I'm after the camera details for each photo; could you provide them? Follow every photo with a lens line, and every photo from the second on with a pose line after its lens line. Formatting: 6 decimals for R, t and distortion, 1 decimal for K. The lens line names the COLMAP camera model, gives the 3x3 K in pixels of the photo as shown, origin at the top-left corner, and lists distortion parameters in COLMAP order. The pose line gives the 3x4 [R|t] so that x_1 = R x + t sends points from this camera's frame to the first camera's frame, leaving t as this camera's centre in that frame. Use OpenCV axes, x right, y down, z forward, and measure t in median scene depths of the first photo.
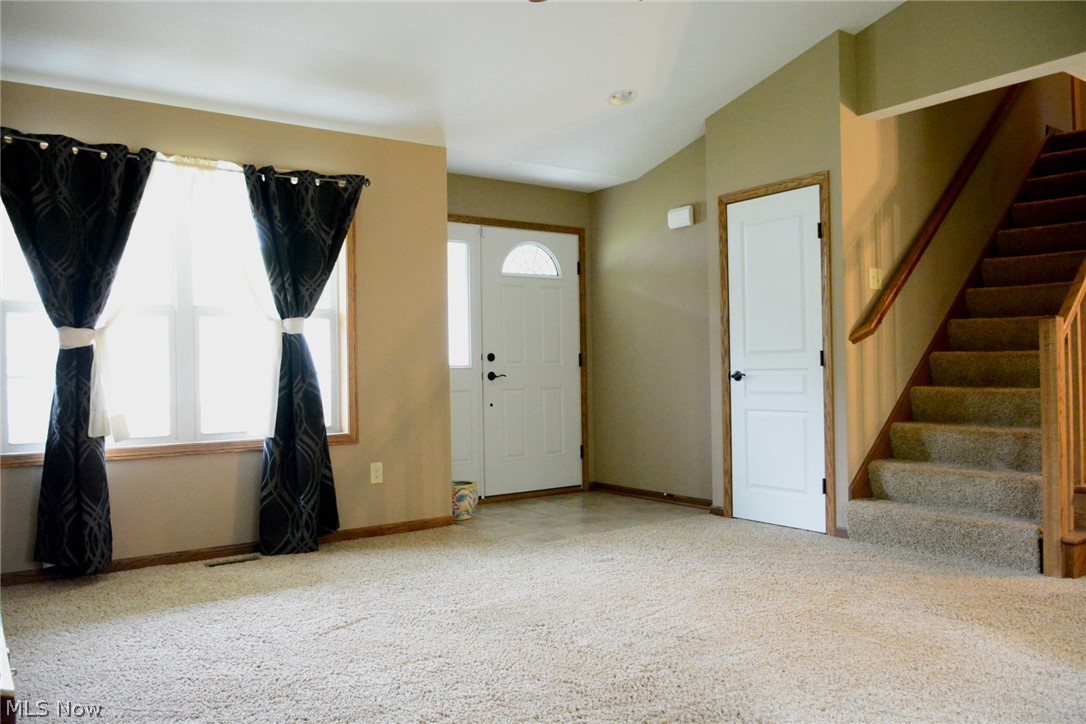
lens RADIAL K [[824.0, 0, 543.0], [0, 824.0, 362.0], [0, 0, 1]] dist [-0.022669, -0.000547]
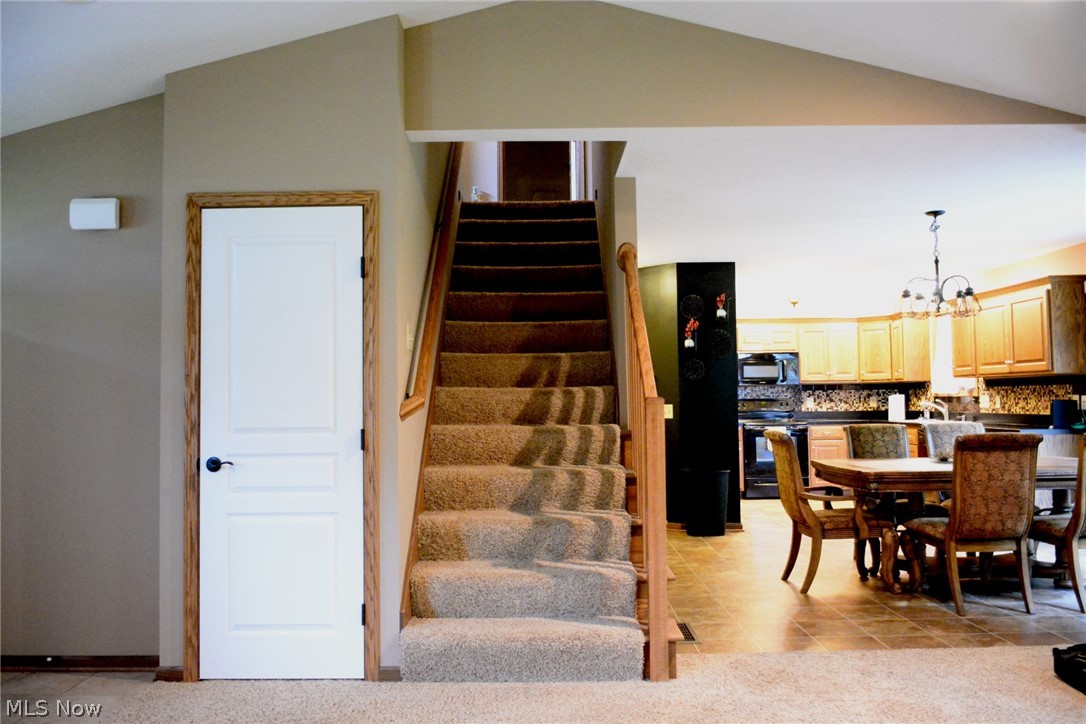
lens RADIAL K [[824.0, 0, 543.0], [0, 824.0, 362.0], [0, 0, 1]] dist [-0.022669, -0.000547]
pose [[0.587399, 0.046011, 0.807989, -0.164360], [-0.003984, 0.998535, -0.053966, -0.034374], [-0.809288, 0.028480, 0.586721, 0.425542]]
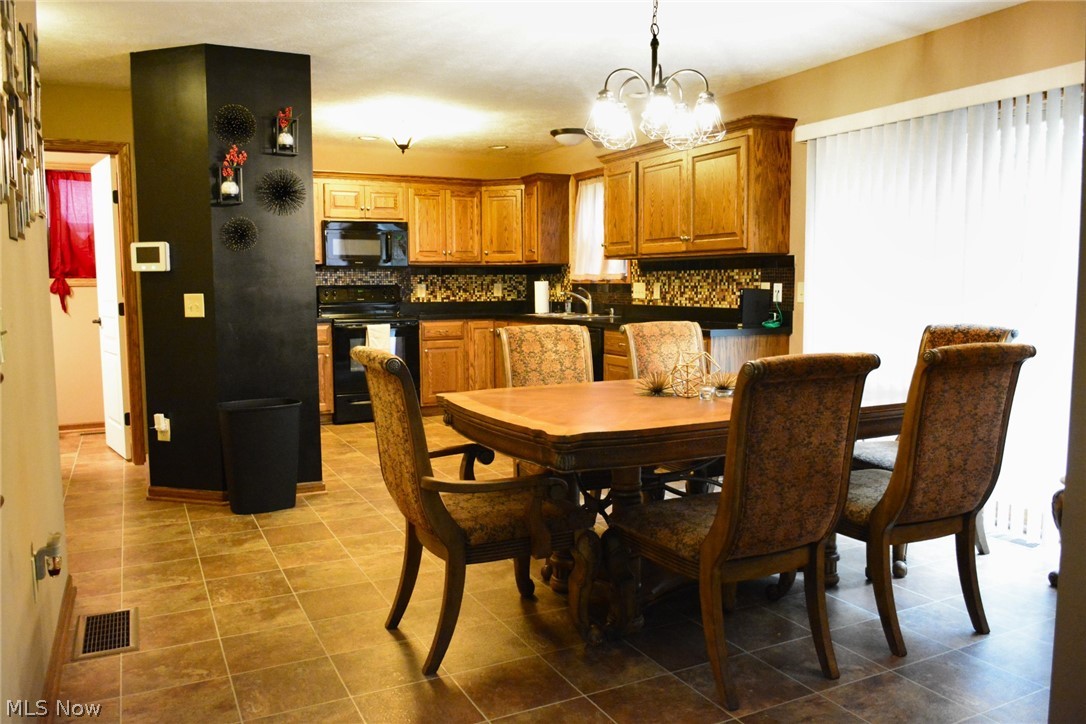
lens RADIAL K [[824.6, 0, 543.0], [0, 824.6, 362.0], [0, 0, 1]] dist [-0.040736, -0.003509]
pose [[0.155235, -0.078457, 0.984757, 0.405438], [-0.005253, 0.996762, 0.080242, -0.038421], [-0.987864, -0.017629, 0.154320, 0.631912]]
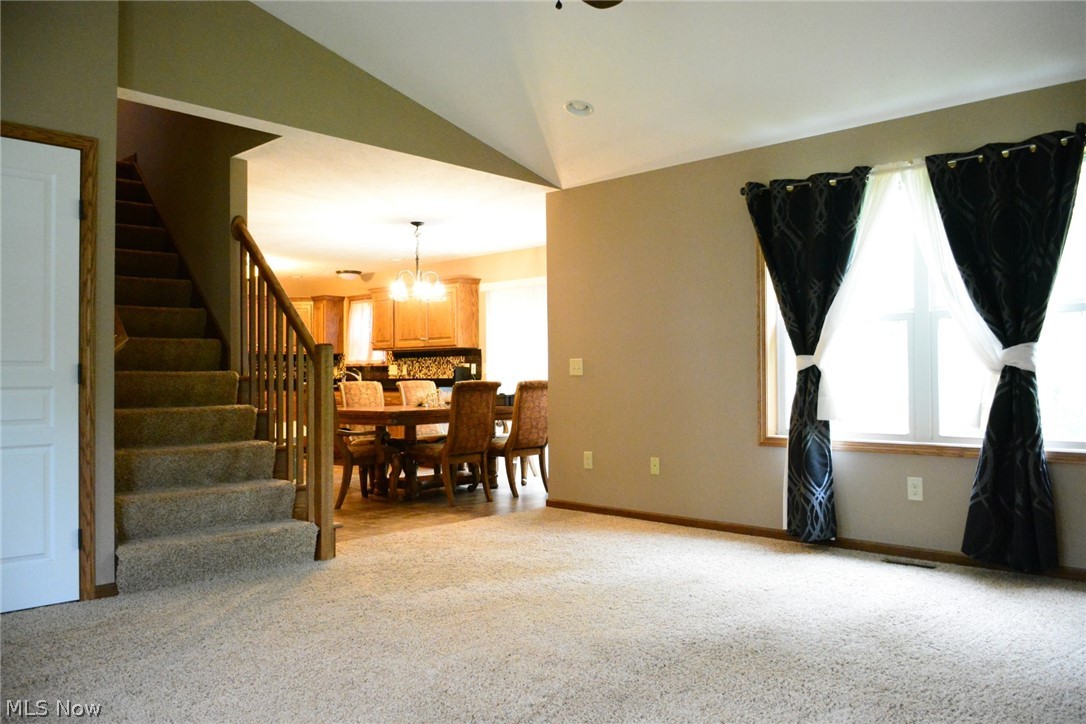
lens RADIAL K [[824.6, 0, 543.0], [0, 824.6, 362.0], [0, 0, 1]] dist [-0.040736, -0.003509]
pose [[-0.185004, 0.035973, 0.982079, -0.489419], [0.000556, 0.999333, -0.036500, 0.012564], [-0.982738, -0.006207, -0.184900, 0.701489]]
